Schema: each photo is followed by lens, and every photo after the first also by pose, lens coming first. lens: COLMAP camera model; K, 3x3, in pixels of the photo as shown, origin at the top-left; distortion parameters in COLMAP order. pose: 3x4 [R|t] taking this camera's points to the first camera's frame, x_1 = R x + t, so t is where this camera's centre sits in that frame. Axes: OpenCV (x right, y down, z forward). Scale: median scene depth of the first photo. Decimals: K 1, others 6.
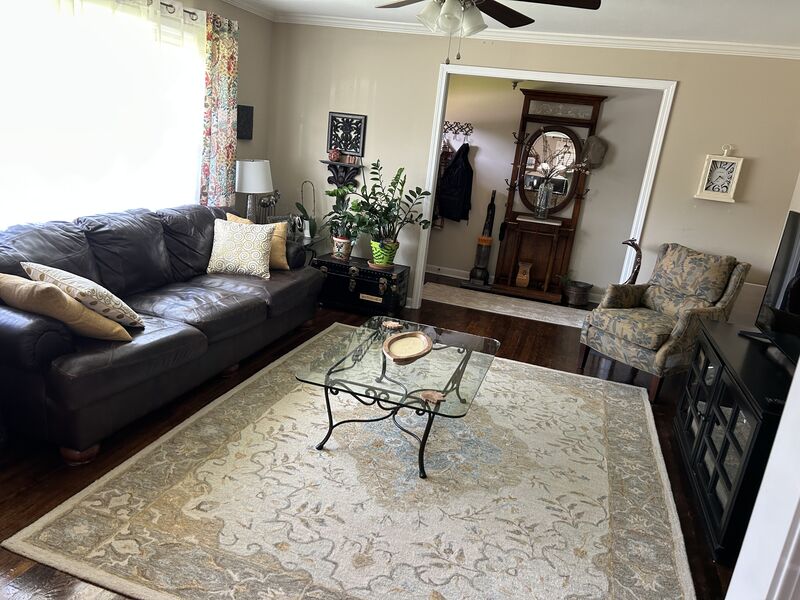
lens RADIAL K [[597.5, 0, 399.0], [0, 597.5, 299.4], [0, 0, 1]] dist [-0.002500, -0.007247]
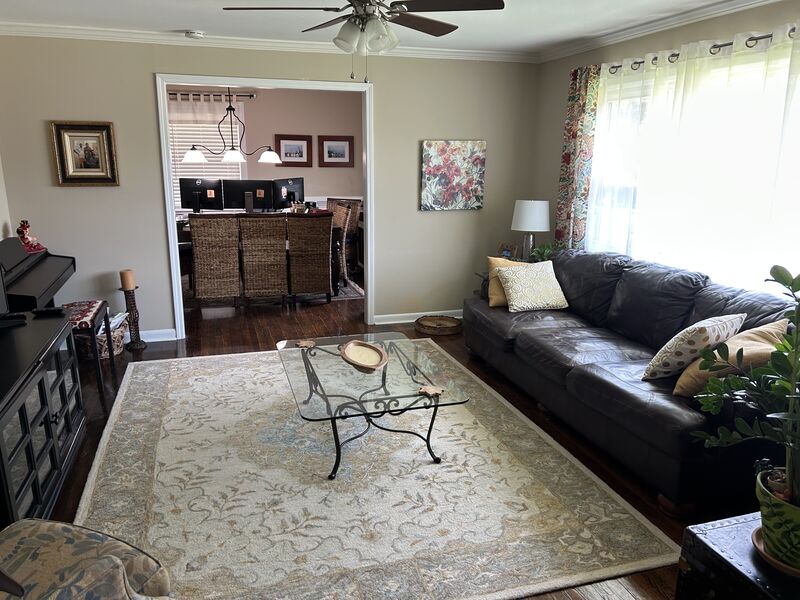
lens RADIAL K [[597.5, 0, 398.4], [0, 597.5, 303.3], [0, 0, 1]] dist [-0.002500, -0.007247]
pose [[-0.812574, 0.027935, -0.582189, 0.563623], [-0.252631, 0.883269, 0.394984, -0.425470], [0.525263, 0.468033, -0.710664, 1.709500]]
